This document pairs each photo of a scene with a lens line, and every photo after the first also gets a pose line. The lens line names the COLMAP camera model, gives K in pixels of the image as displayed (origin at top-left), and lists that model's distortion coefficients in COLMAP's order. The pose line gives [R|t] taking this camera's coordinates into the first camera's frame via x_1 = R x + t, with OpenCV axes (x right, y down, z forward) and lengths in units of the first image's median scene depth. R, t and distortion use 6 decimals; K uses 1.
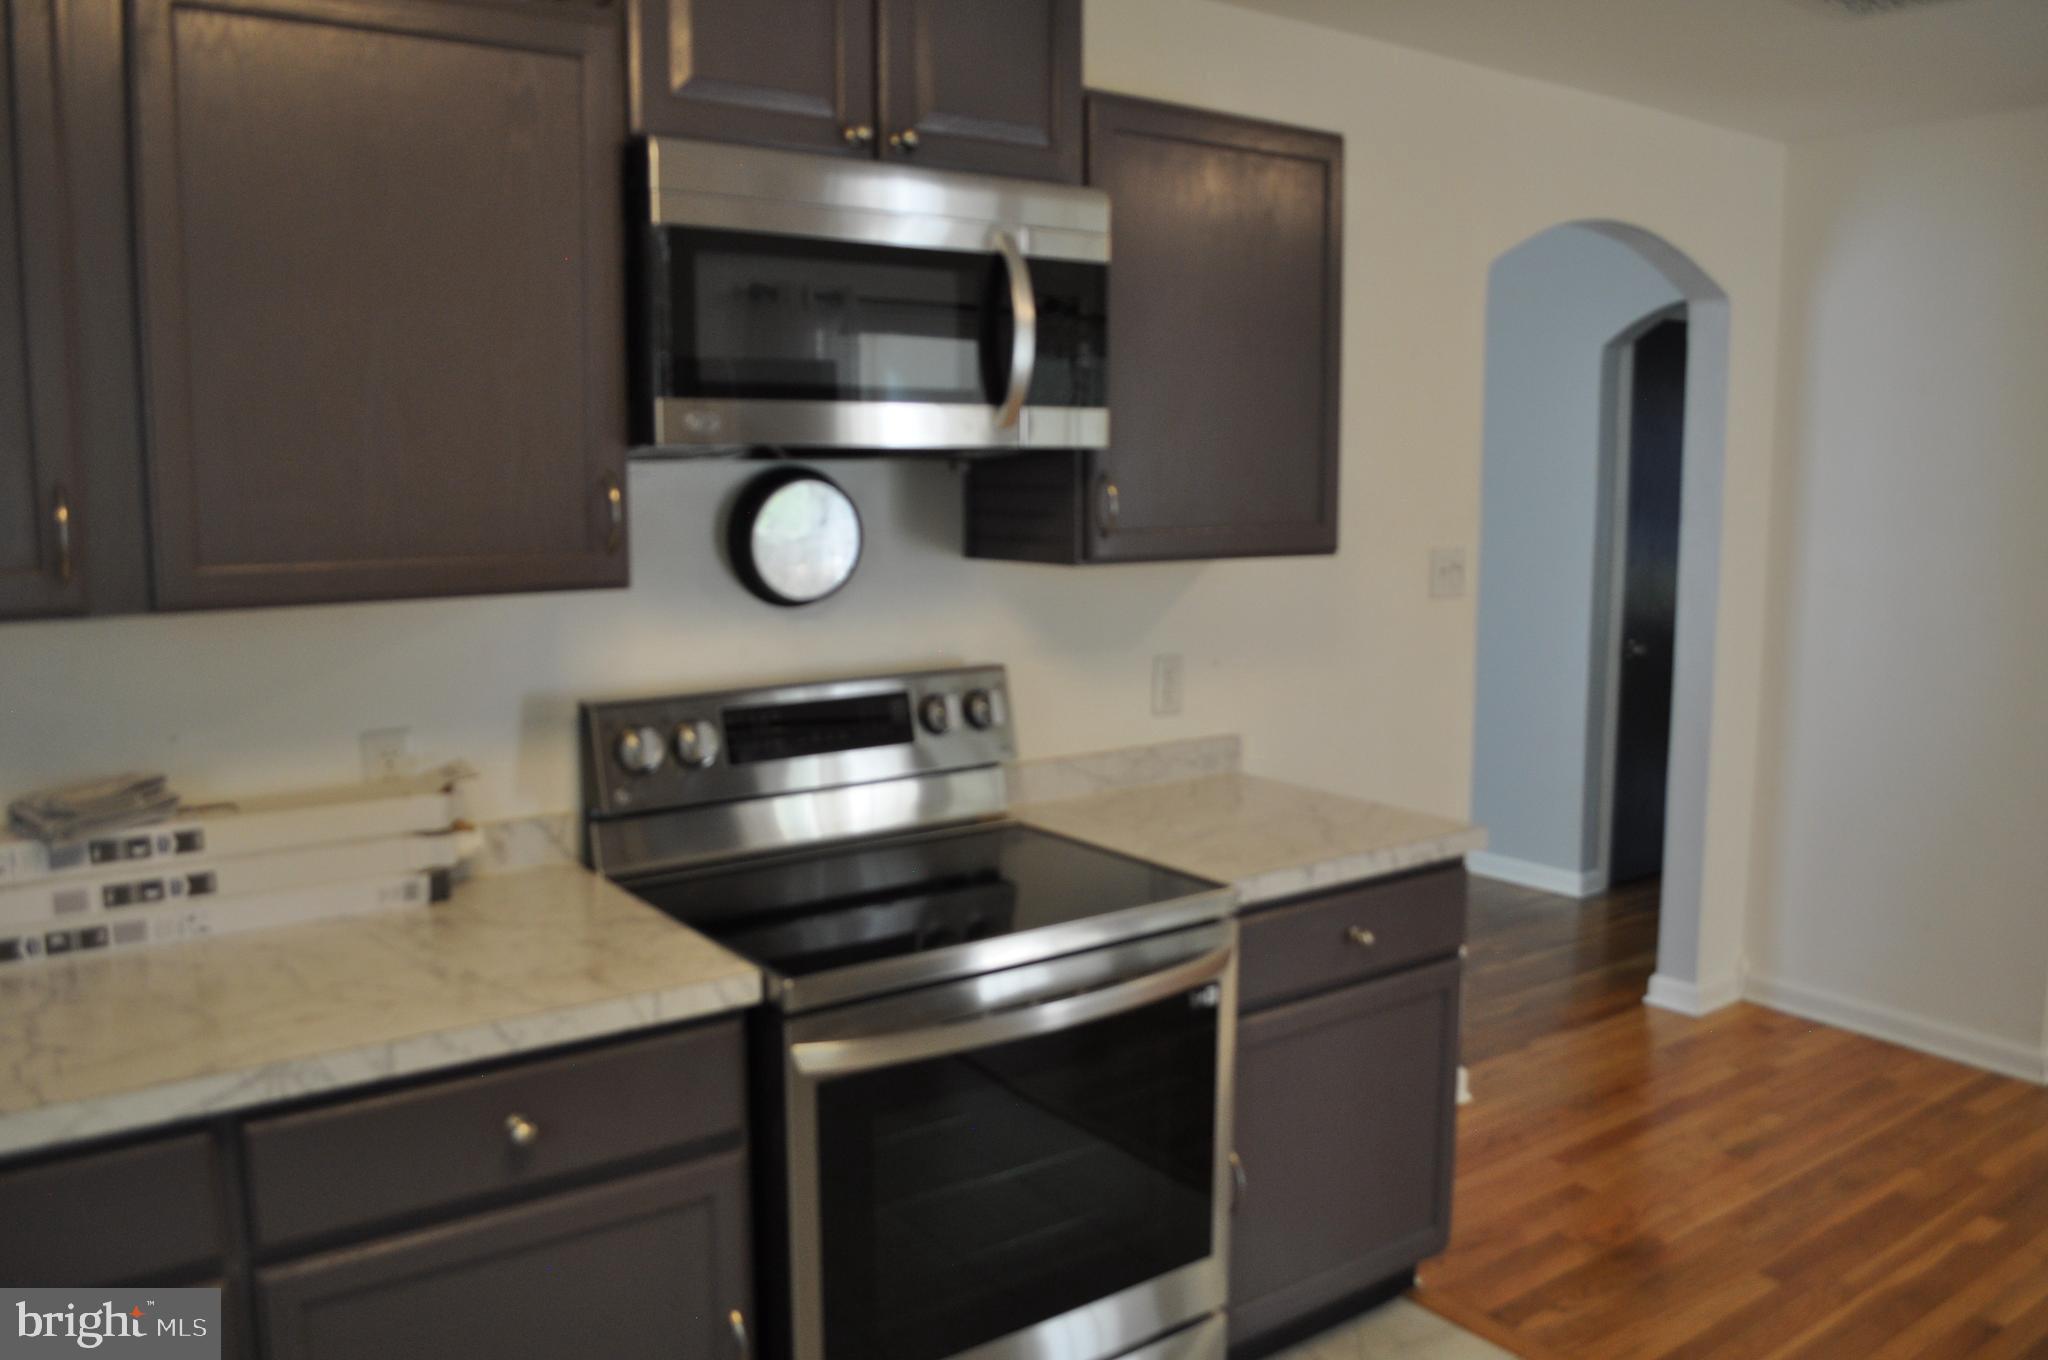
lens RADIAL K [[1740.7, 0, 1024.0], [0, 1740.7, 680.0], [0, 0, 1]] dist [-0.038231, -0.002574]
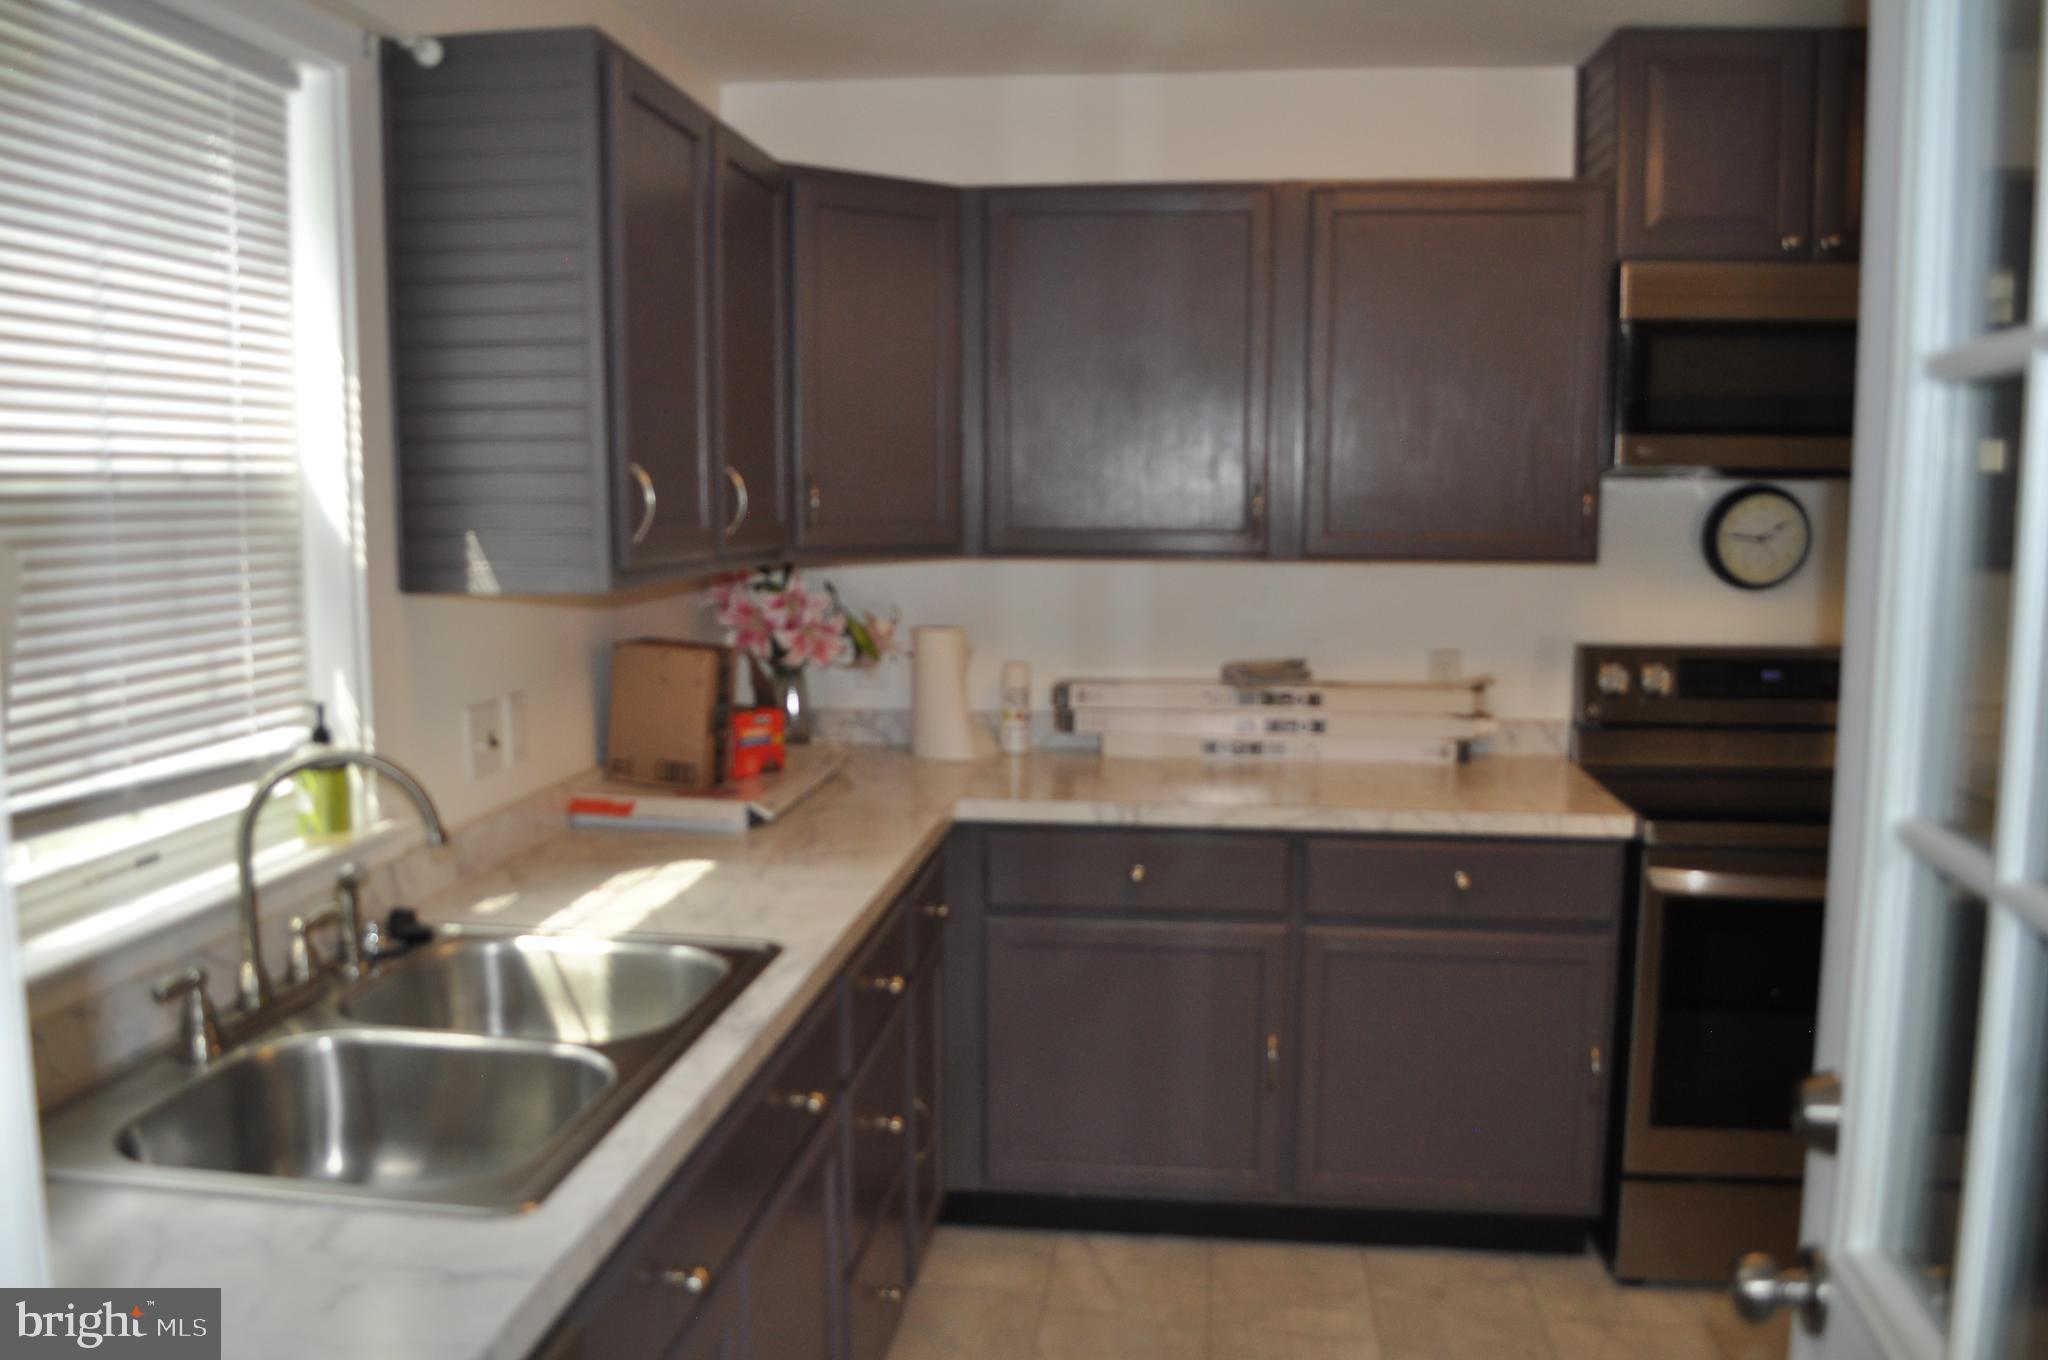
lens RADIAL K [[1643.5, 0, 1024.0], [0, 1643.5, 680.0], [0, 0, 1]] dist [-0.072837, 0.006358]
pose [[0.753151, 0.080971, -0.652846, 0.334087], [-0.088632, 0.995838, 0.021262, 0.062981], [0.651850, 0.041849, 0.757192, -0.384536]]
